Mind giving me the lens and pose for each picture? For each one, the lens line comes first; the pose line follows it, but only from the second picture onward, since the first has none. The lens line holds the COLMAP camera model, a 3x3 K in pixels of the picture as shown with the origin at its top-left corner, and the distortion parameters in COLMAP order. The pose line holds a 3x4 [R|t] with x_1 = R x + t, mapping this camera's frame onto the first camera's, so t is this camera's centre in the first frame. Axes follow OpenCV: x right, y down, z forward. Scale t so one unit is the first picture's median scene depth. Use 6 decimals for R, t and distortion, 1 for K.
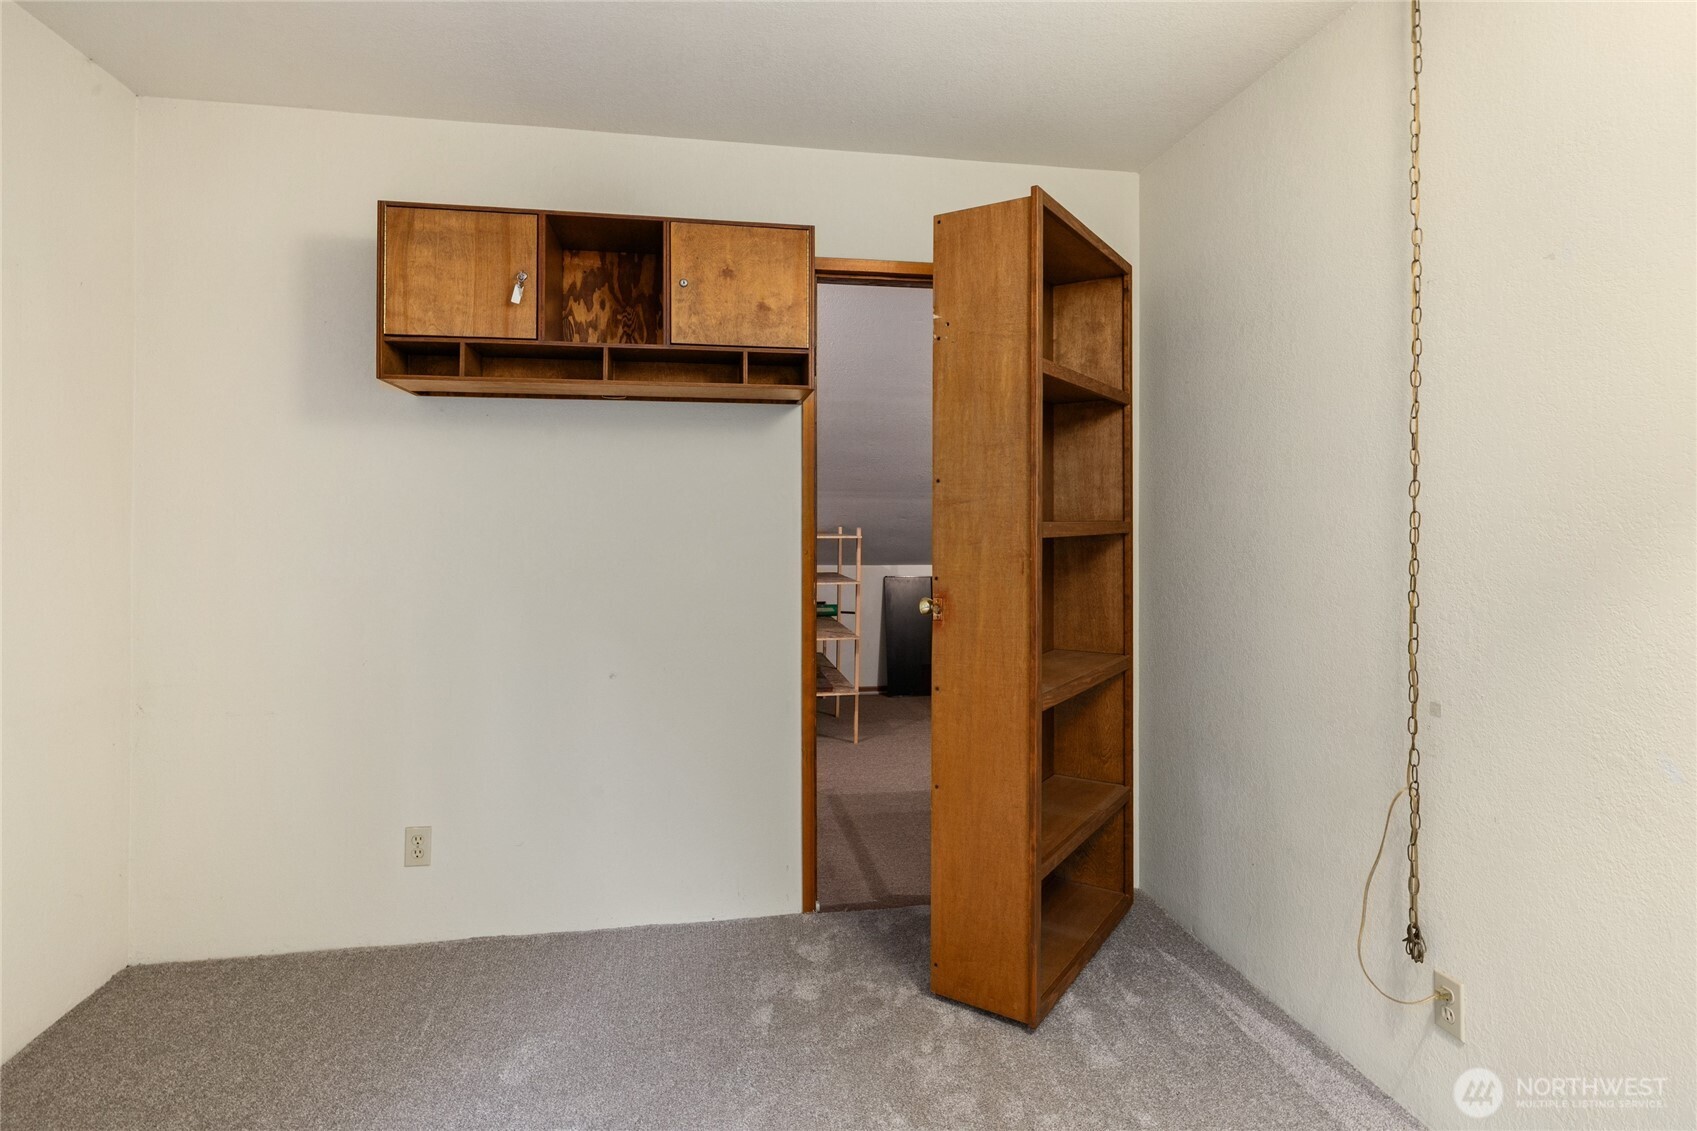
lens RADIAL K [[905.7, 0, 850.7], [0, 905.7, 518.4], [0, 0, 1]] dist [-0.004302, -0.000738]
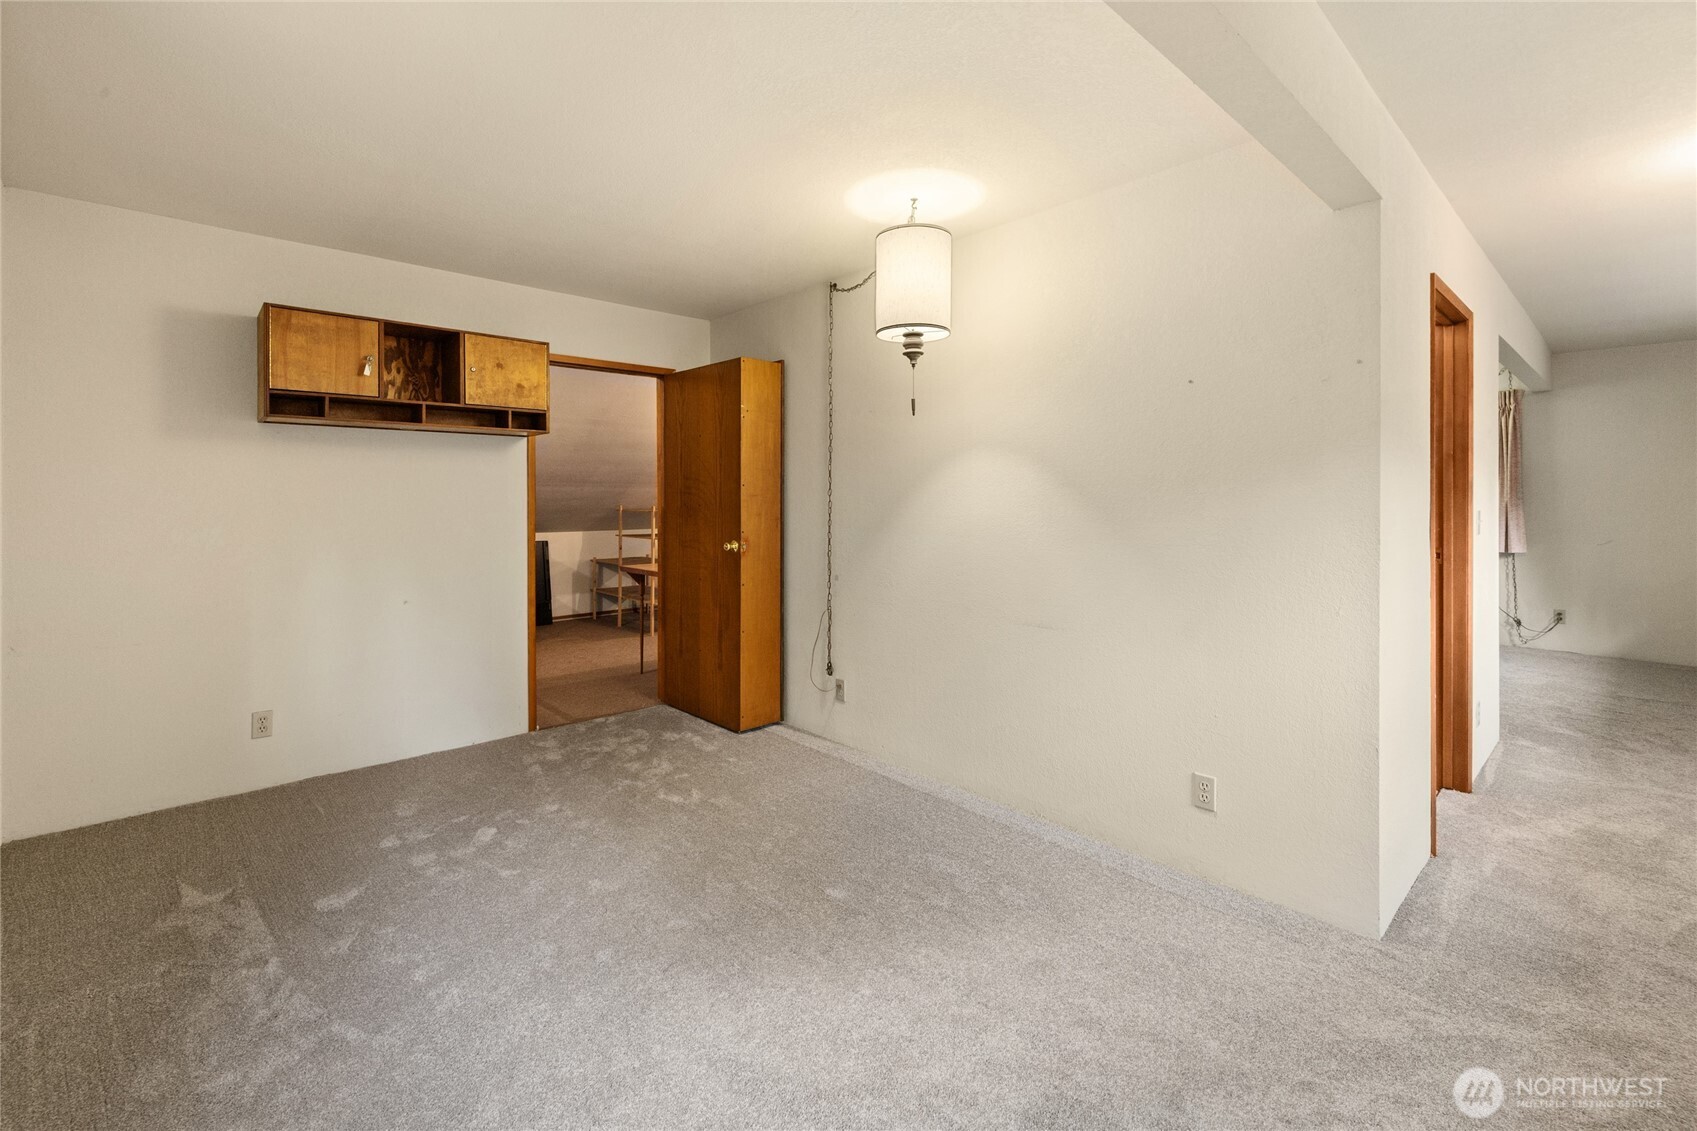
lens RADIAL K [[732.3, 0, 844.6], [0, 732.3, 494.5], [0, 0, 1]] dist [-0.001606, -0.000229]
pose [[0.843499, 0.000836, 0.537130, -0.346816], [-0.001723, 0.999998, 0.001149, -0.022624], [-0.537127, -0.001894, 0.843499, -0.588143]]
